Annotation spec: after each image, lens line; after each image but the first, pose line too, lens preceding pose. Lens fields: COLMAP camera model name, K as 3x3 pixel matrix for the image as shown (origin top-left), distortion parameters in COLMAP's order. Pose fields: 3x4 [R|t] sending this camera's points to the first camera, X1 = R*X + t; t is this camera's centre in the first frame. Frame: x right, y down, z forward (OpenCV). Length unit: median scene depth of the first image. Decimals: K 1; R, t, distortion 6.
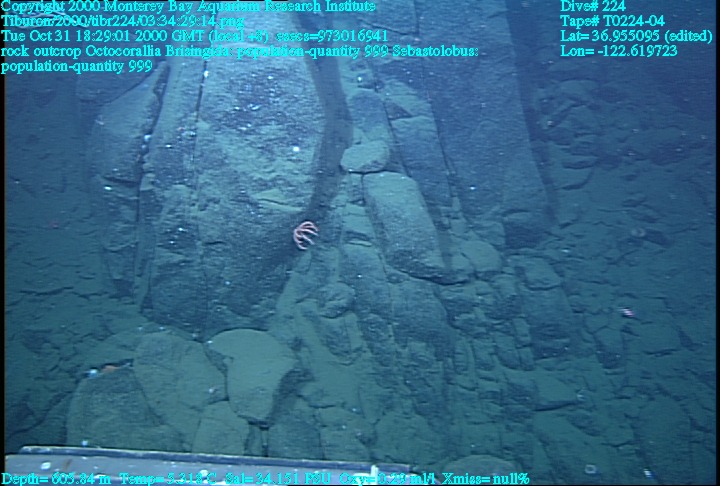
lens RADIAL K [[545.1, 0, 360.0], [0, 545.1, 243.0], [0, 0, 1]] dist [-0.004295, 0.007145]
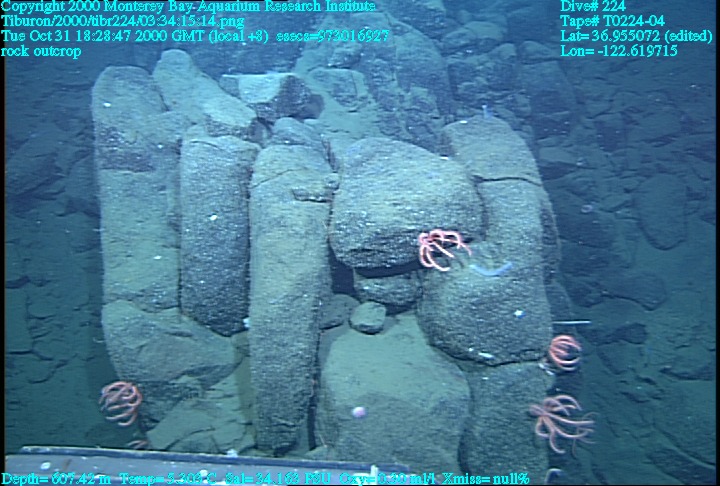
lens RADIAL K [[545.1, 0, 360.0], [0, 545.1, 243.0], [0, 0, 1]] dist [-0.004295, 0.007145]
pose [[0.998834, 0.018328, -0.044661, 0.042172], [-0.021381, 0.997397, -0.068863, 0.547384], [0.043283, 0.069738, 0.996626, -0.031688]]
